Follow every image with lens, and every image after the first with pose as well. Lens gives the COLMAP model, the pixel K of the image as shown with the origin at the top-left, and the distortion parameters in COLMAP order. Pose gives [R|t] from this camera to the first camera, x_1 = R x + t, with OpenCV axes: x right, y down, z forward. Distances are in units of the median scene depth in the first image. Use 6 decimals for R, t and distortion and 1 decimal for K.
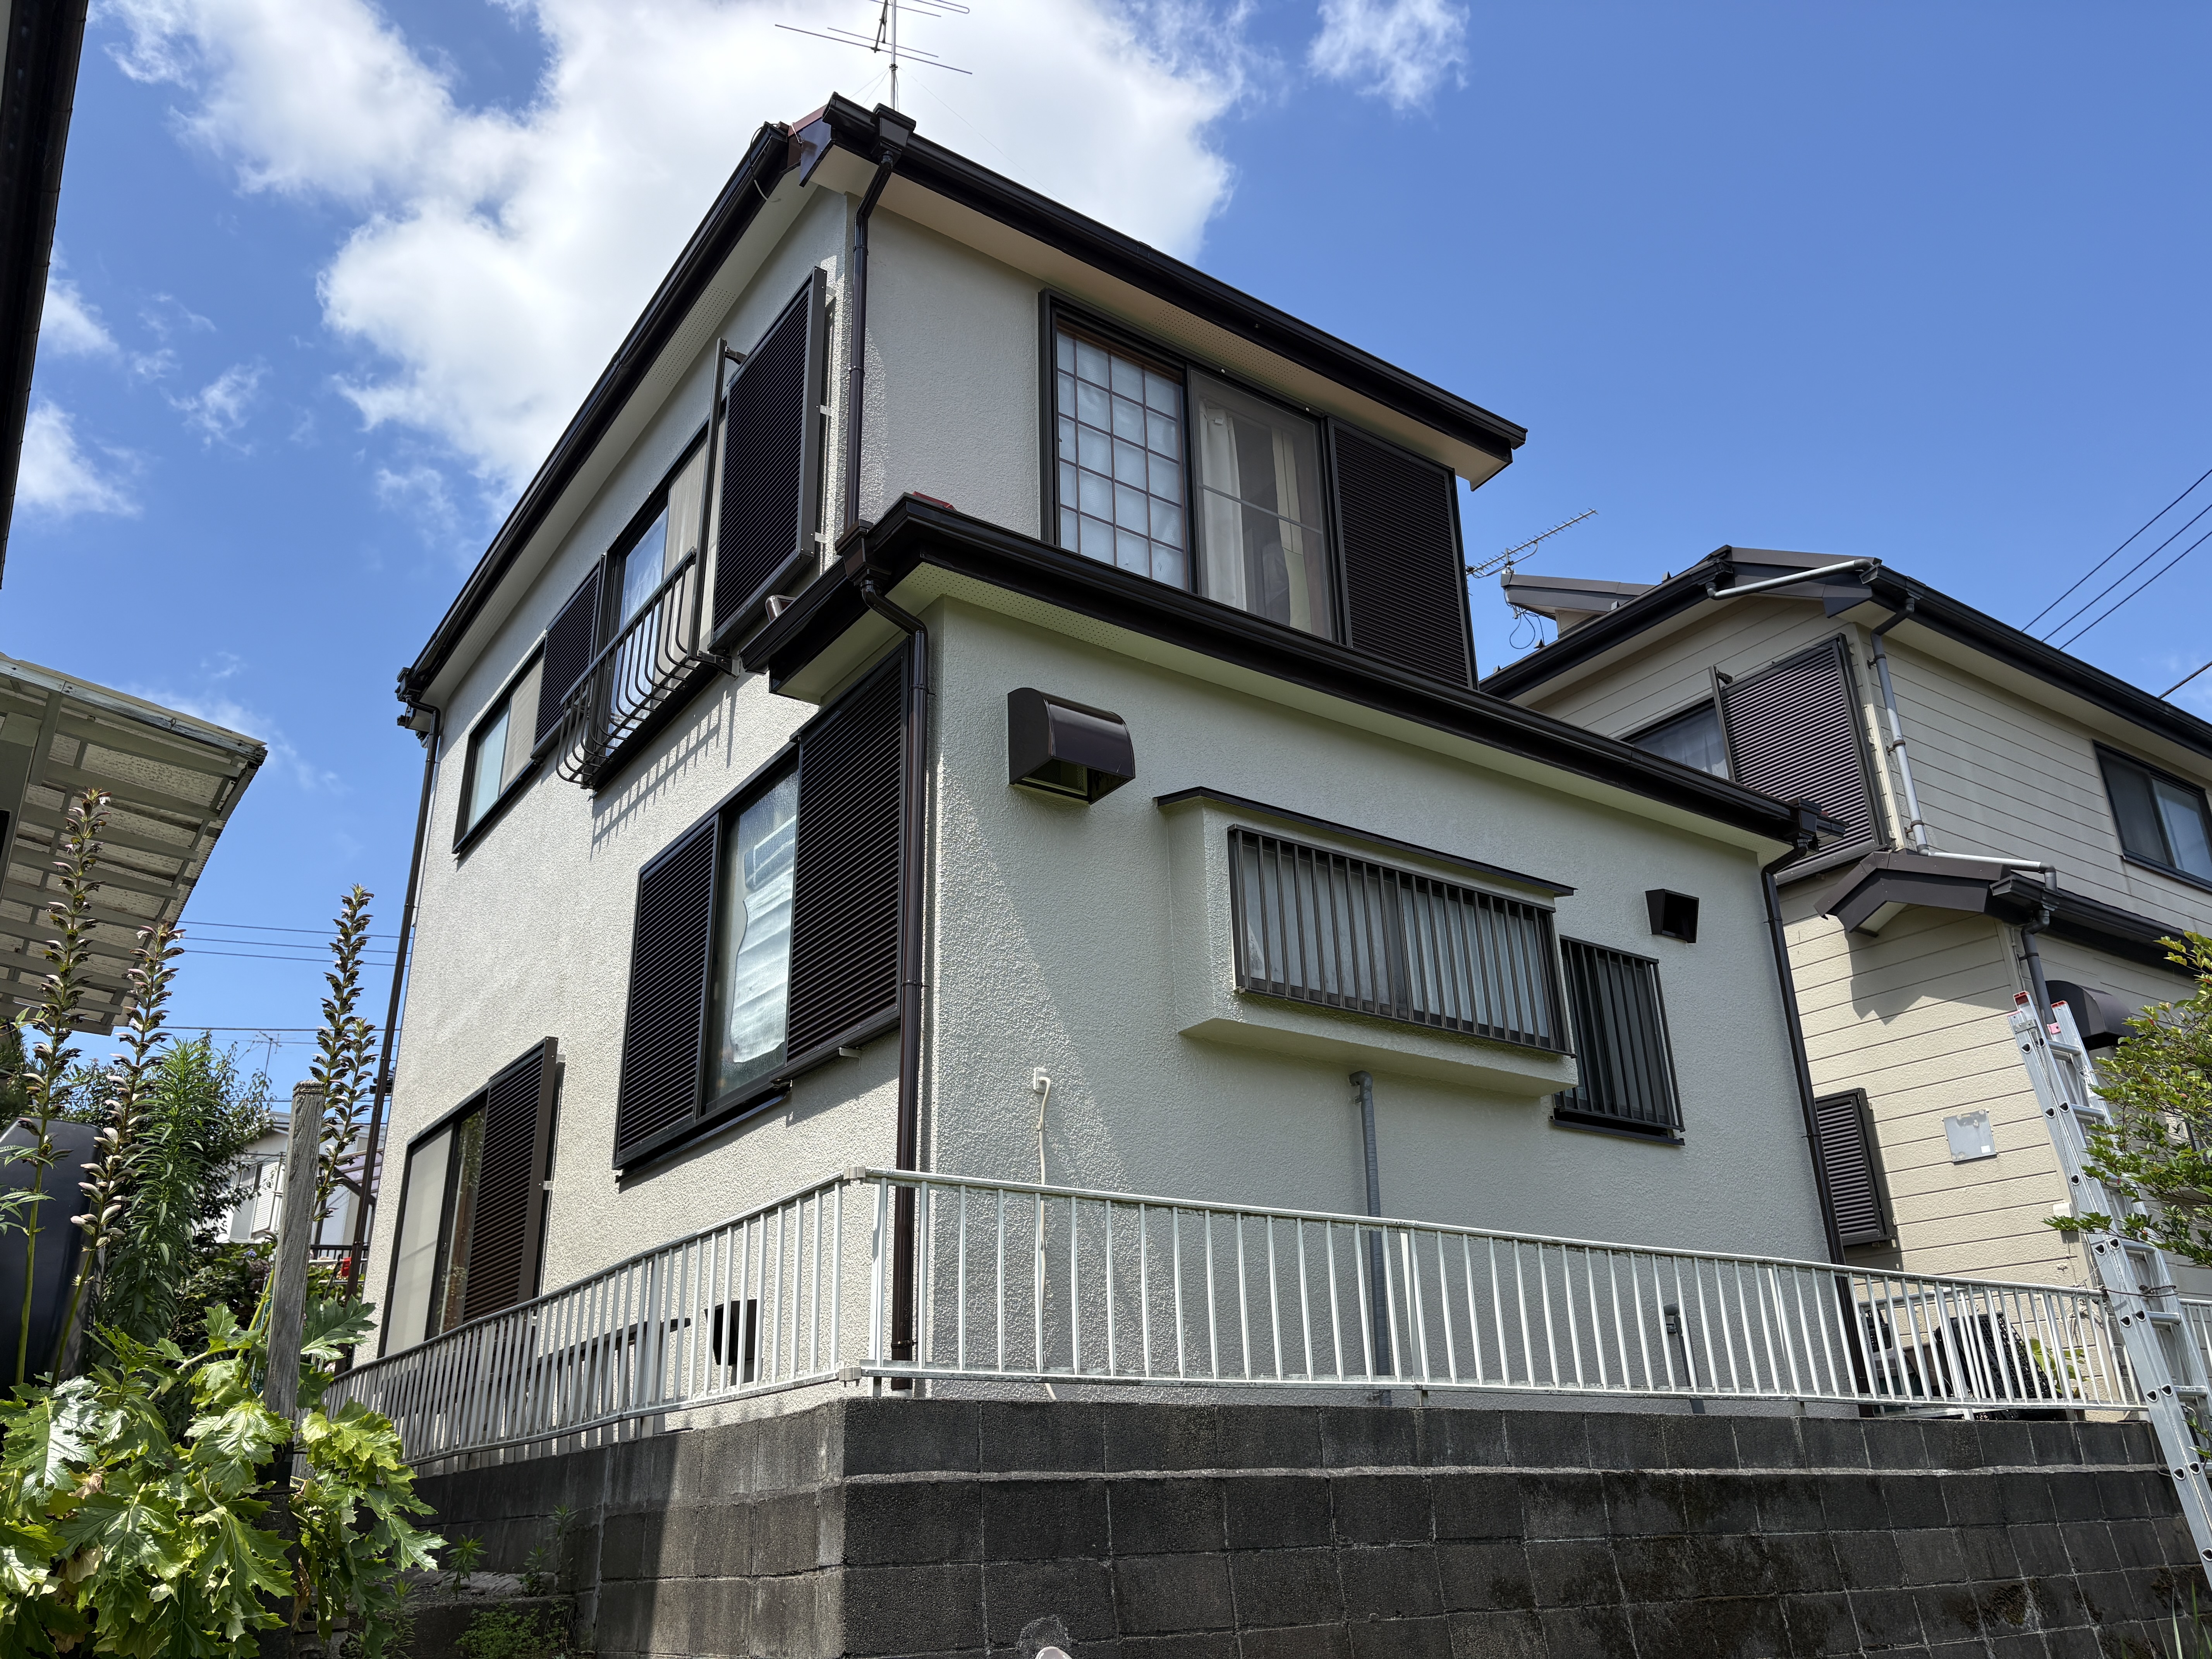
lens RADIAL K [[1656.3, 0, 1106.0], [0, 1656.3, 829.5], [0, 0, 1]] dist [0.144202, -0.149920]
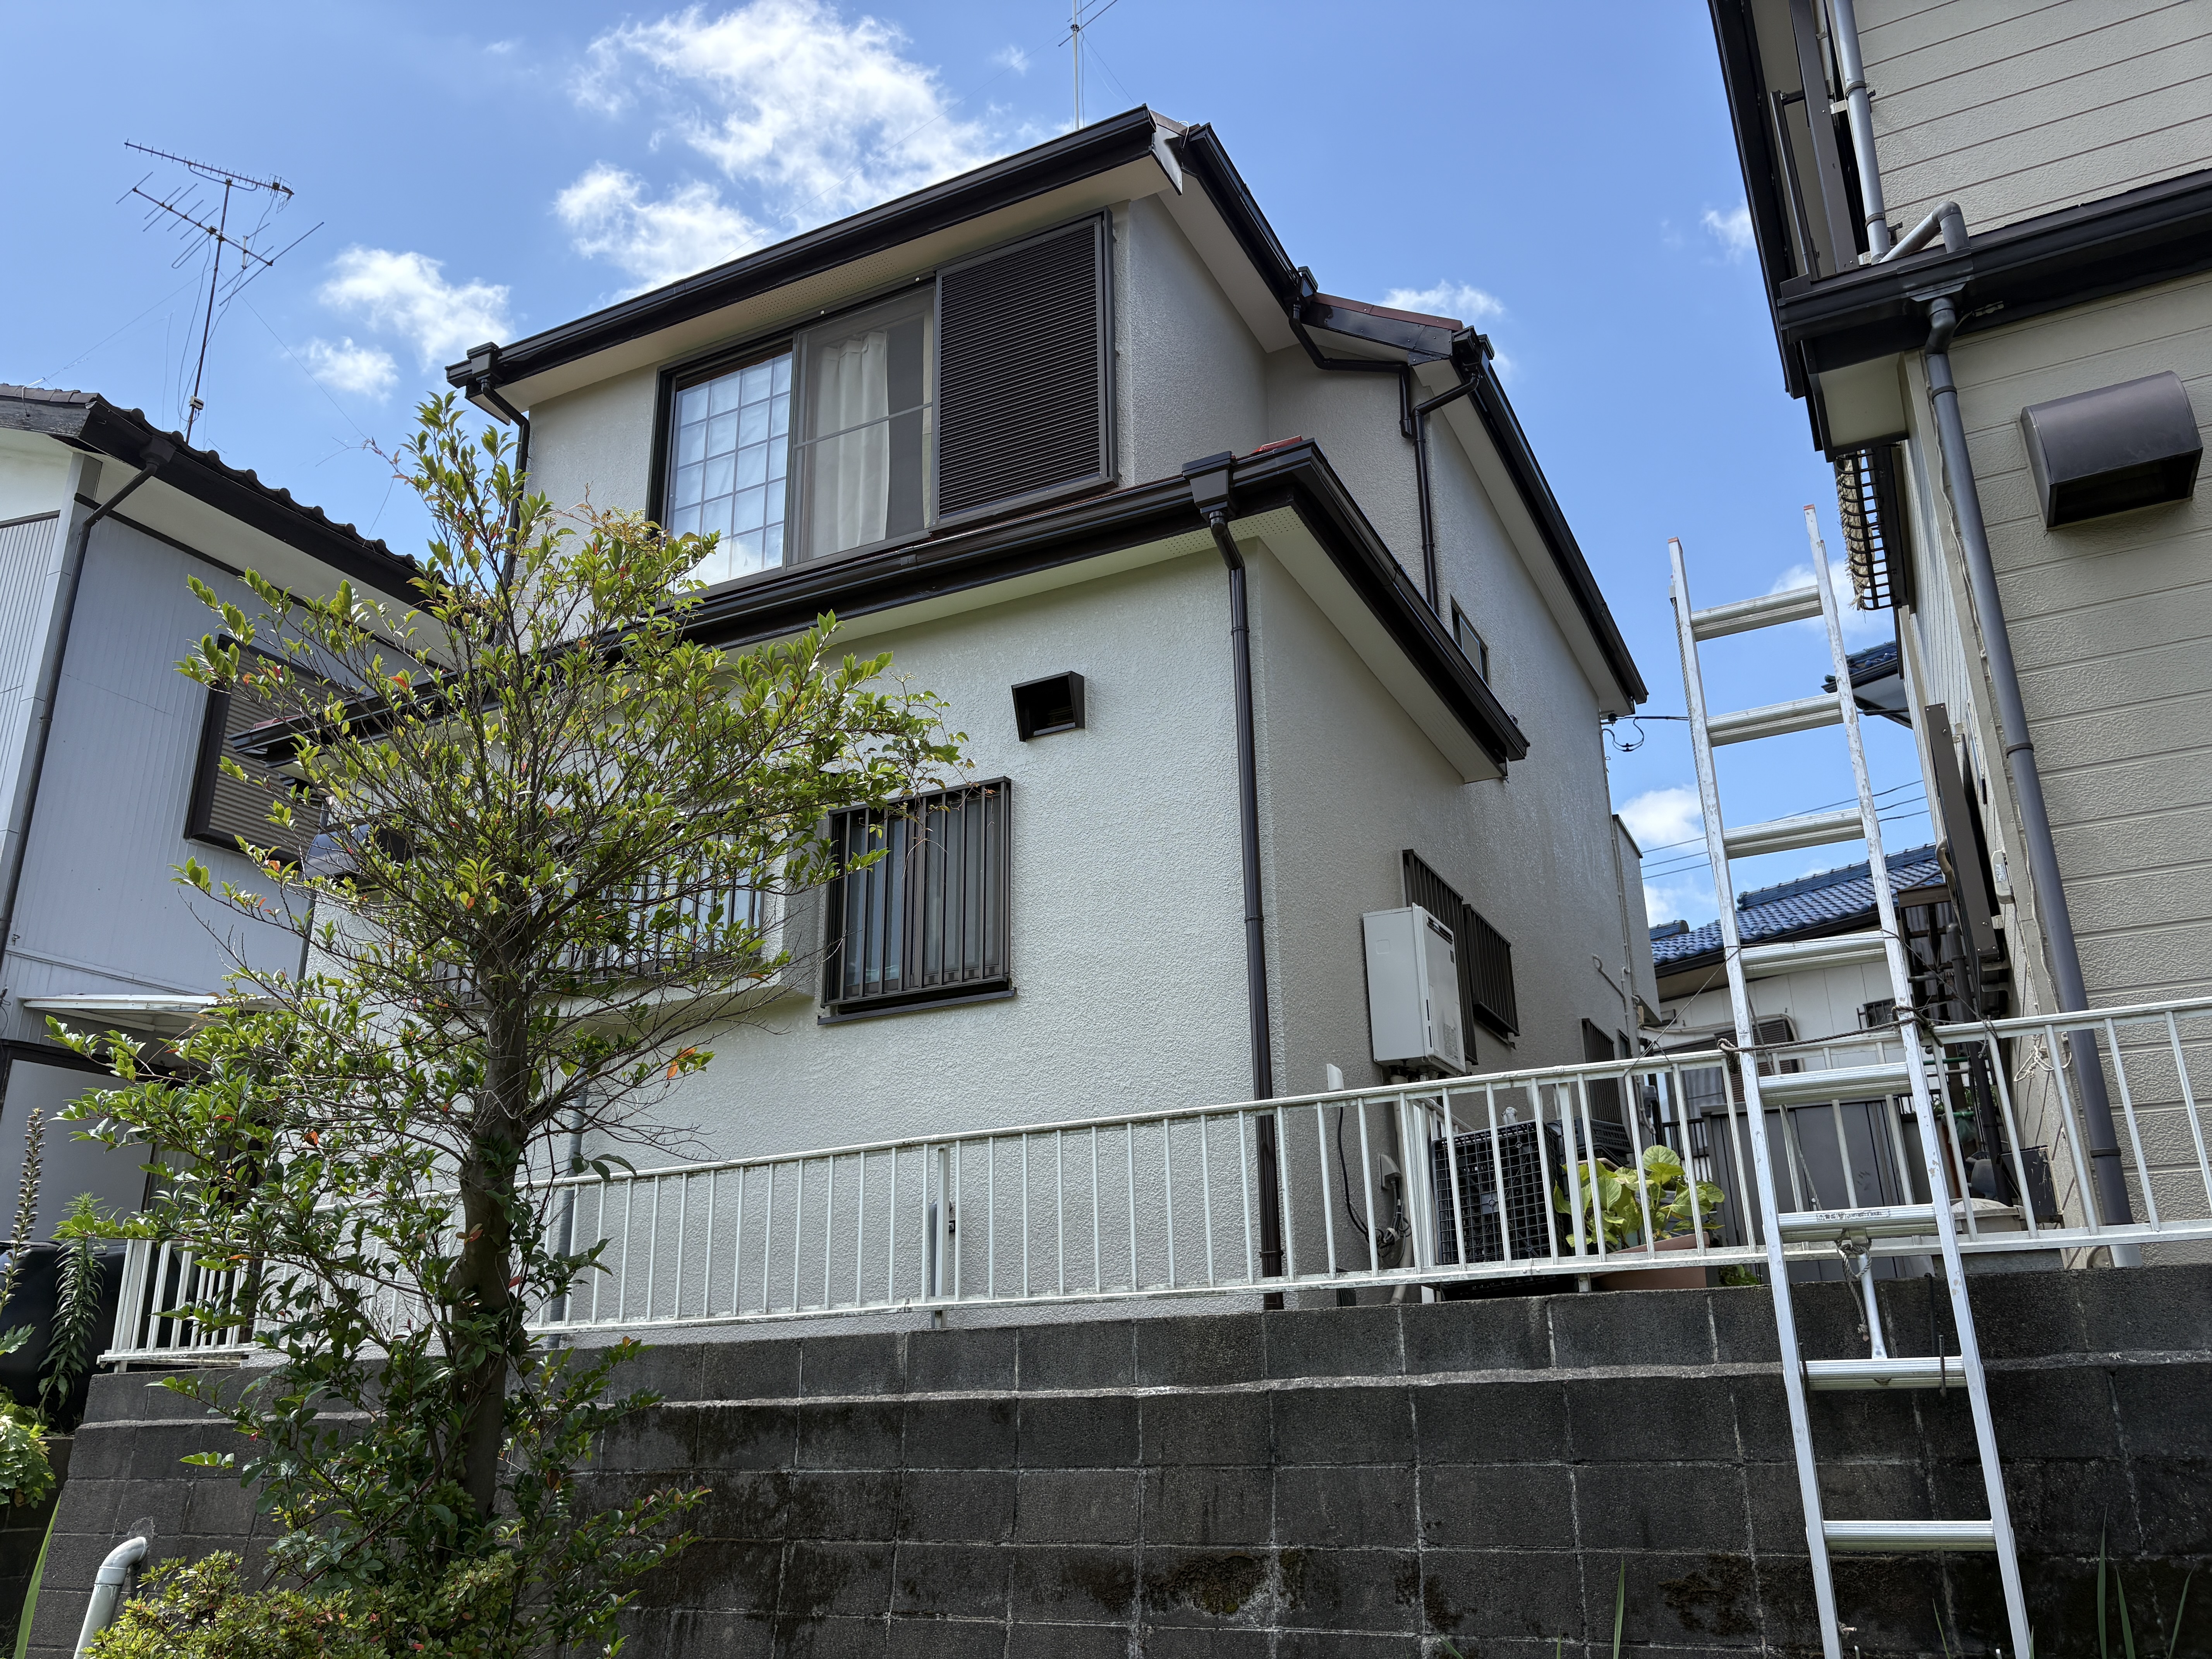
lens RADIAL K [[1696.5, 0, 1106.0], [0, 1696.5, 829.5], [0, 0, 1]] dist [0.011633, 0.010033]
pose [[0.469909, -0.277730, -0.837885, 1.141728], [0.335255, 0.934241, -0.121648, 0.241139], [0.816572, -0.223742, 0.532118, 0.671131]]
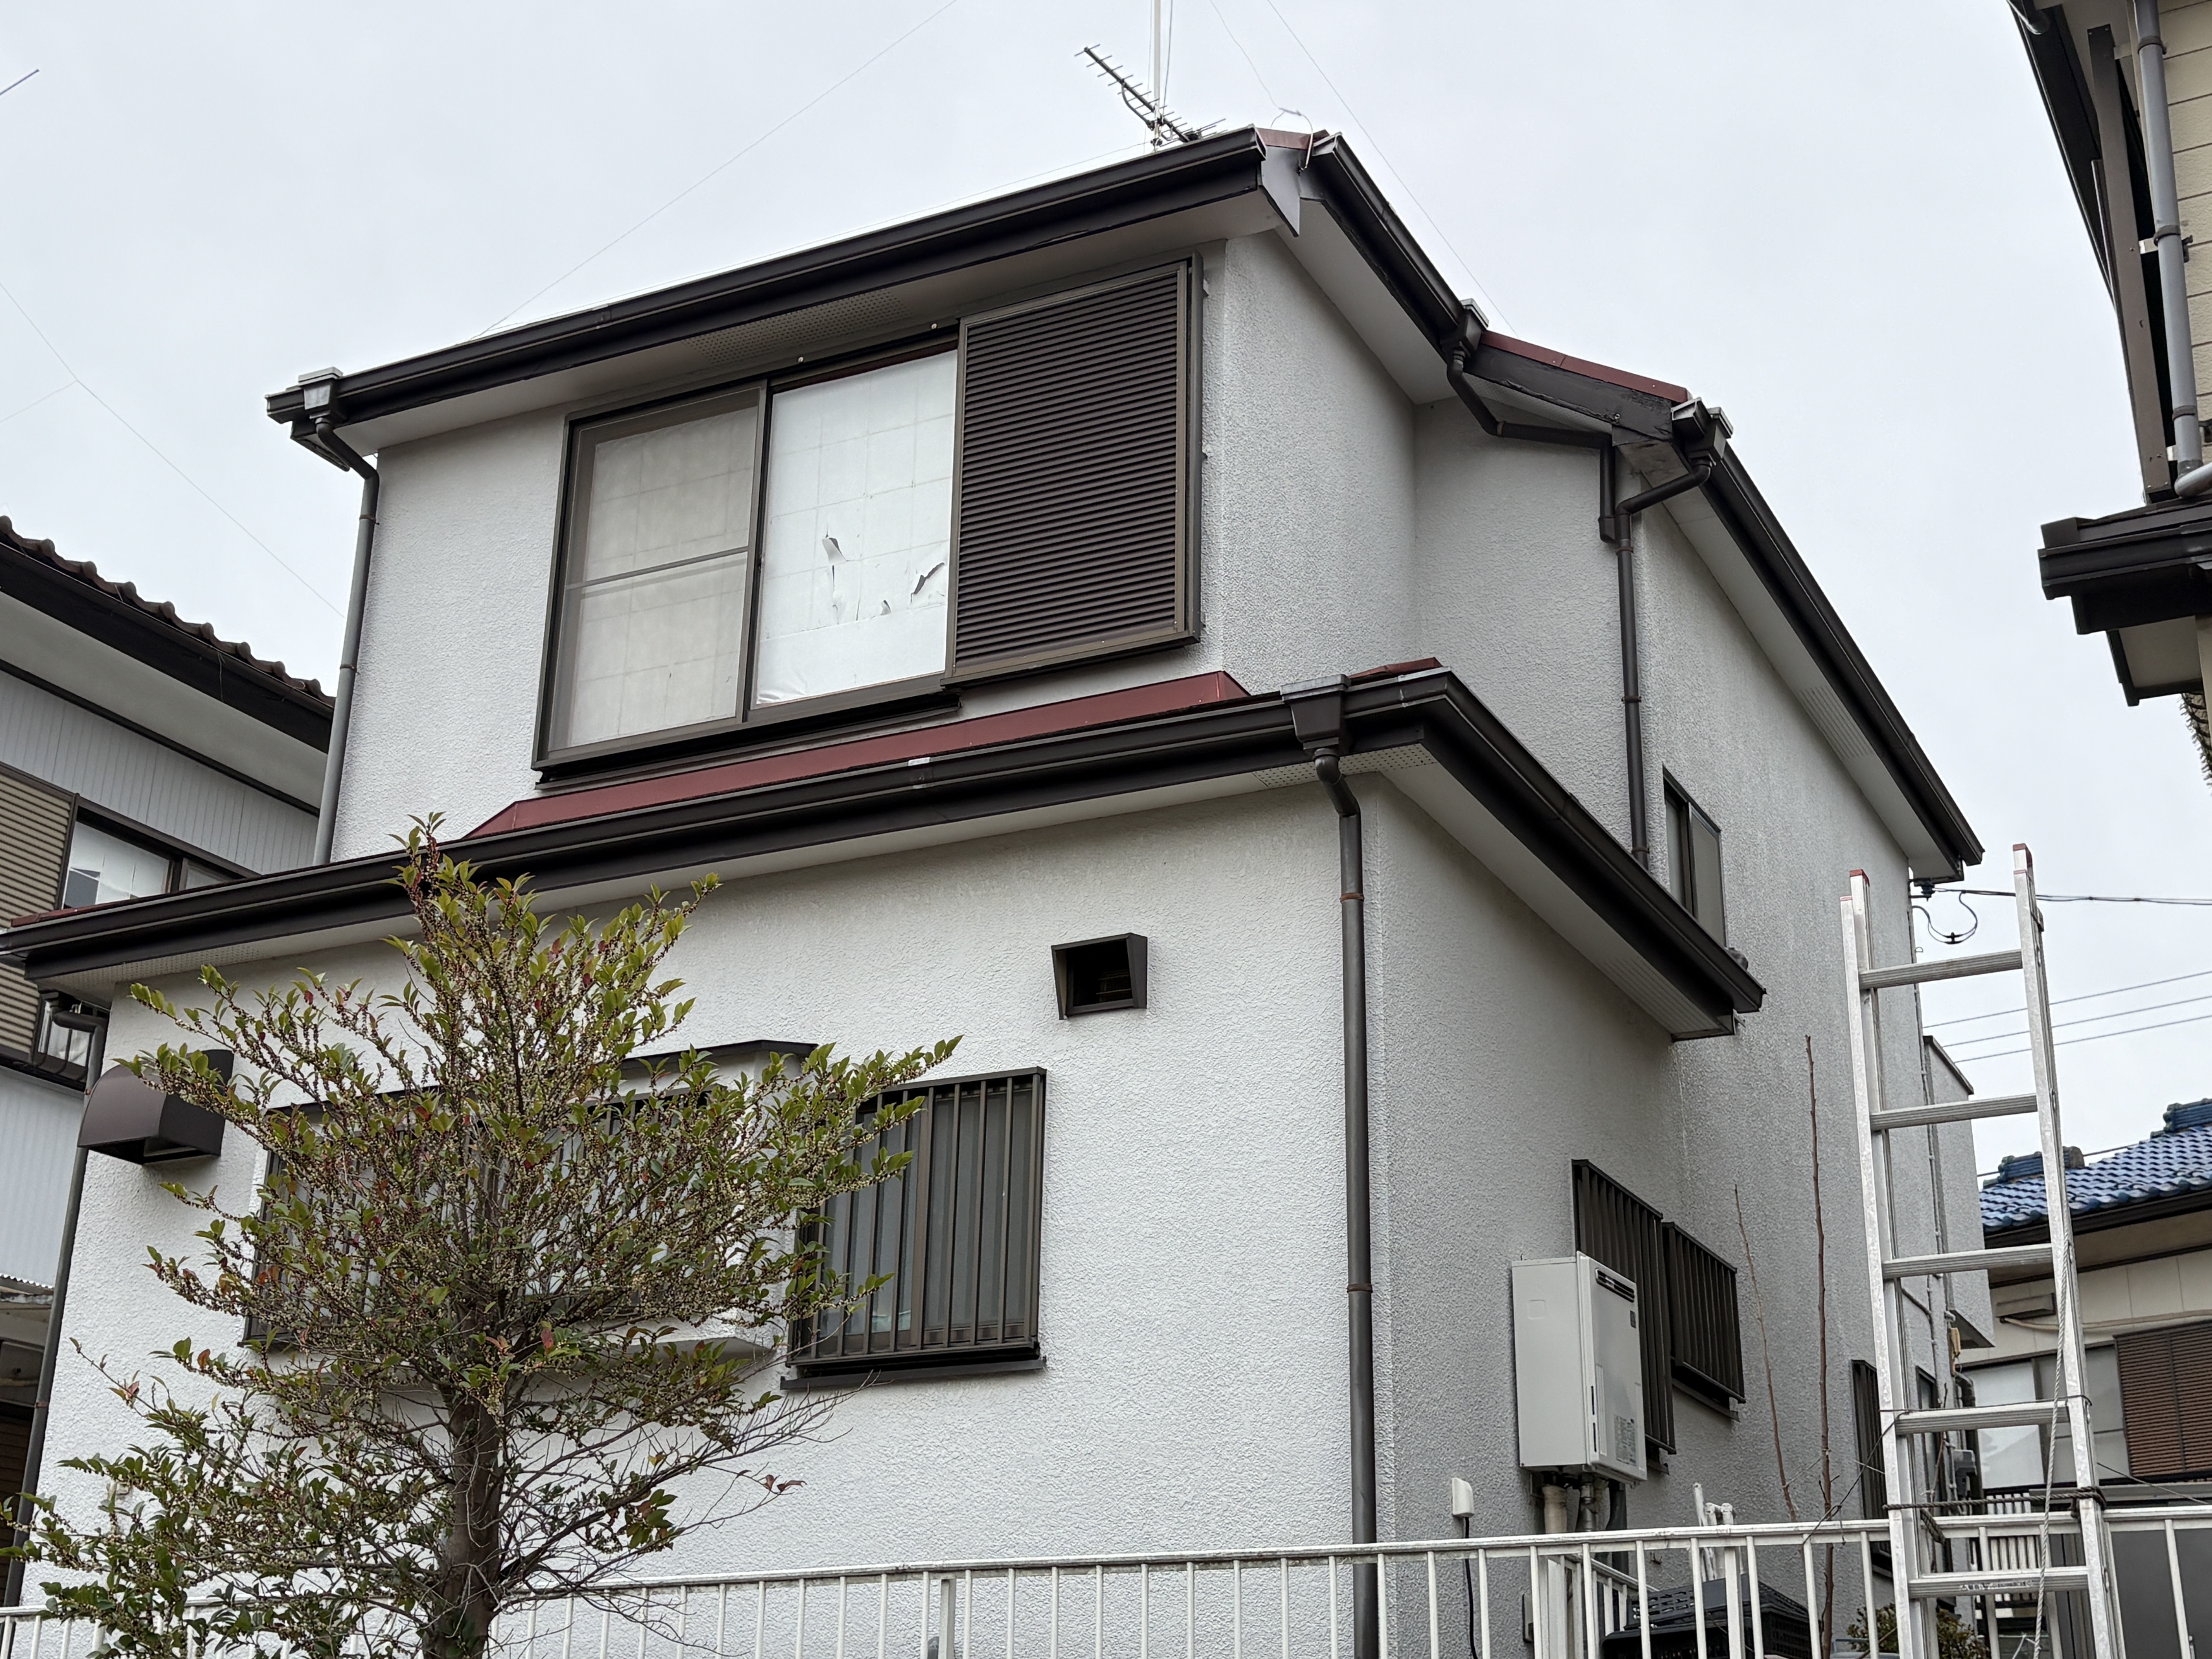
lens RADIAL K [[2831.3, 0, 1081.8], [0, 2831.3, 775.4], [0, 0, 1]] dist [0.111737, -0.511060]
pose [[0.455789, -0.297684, -0.838833, 1.377075], [0.300888, 0.938466, -0.169551, 0.174239], [0.837689, -0.175115, 0.517312, 0.553986]]
